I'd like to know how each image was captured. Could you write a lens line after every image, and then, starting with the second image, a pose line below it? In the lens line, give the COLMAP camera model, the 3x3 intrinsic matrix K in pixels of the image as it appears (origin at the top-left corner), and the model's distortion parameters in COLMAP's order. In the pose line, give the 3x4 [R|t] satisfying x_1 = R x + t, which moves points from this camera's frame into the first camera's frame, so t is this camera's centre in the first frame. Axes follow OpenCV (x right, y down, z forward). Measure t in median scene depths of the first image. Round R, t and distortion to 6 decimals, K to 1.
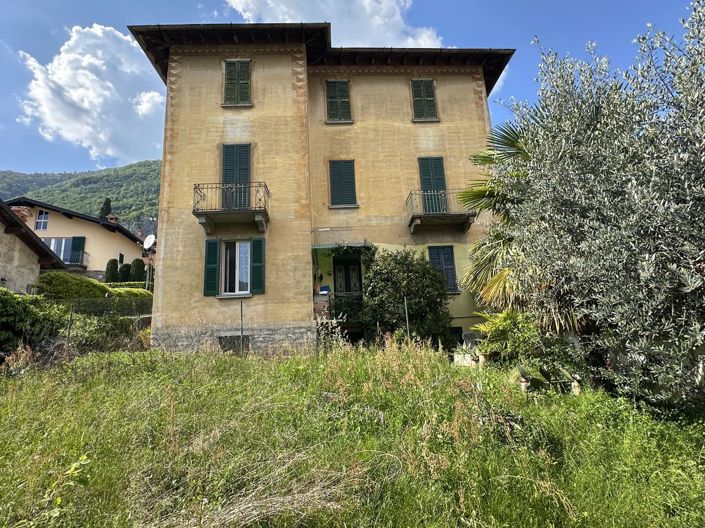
lens RADIAL K [[367.2, 0, 352.6], [0, 367.2, 270.1], [0, 0, 1]] dist [0.006542, 0.001098]
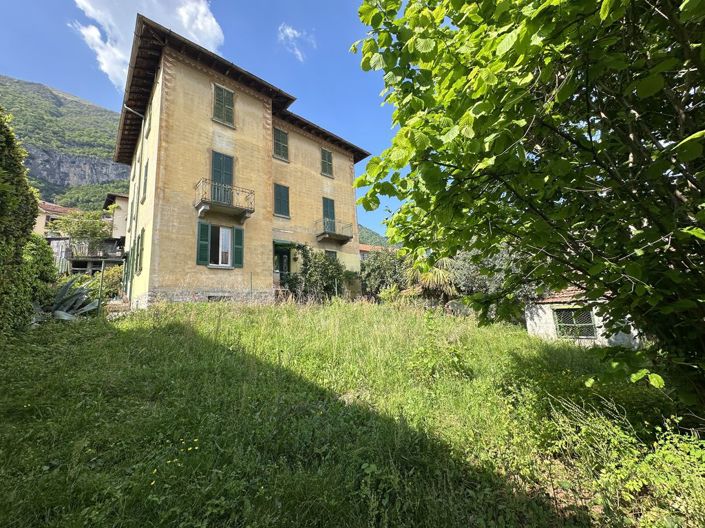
lens RADIAL K [[300.3, 0, 353.0], [0, 300.3, 258.6], [0, 0, 1]] dist [0.004621, -0.000731]
pose [[0.735606, 0.128941, 0.665024, -0.635010], [-0.140356, 0.989425, -0.036585, 0.009025], [-0.662709, -0.066428, 0.745925, -0.153861]]
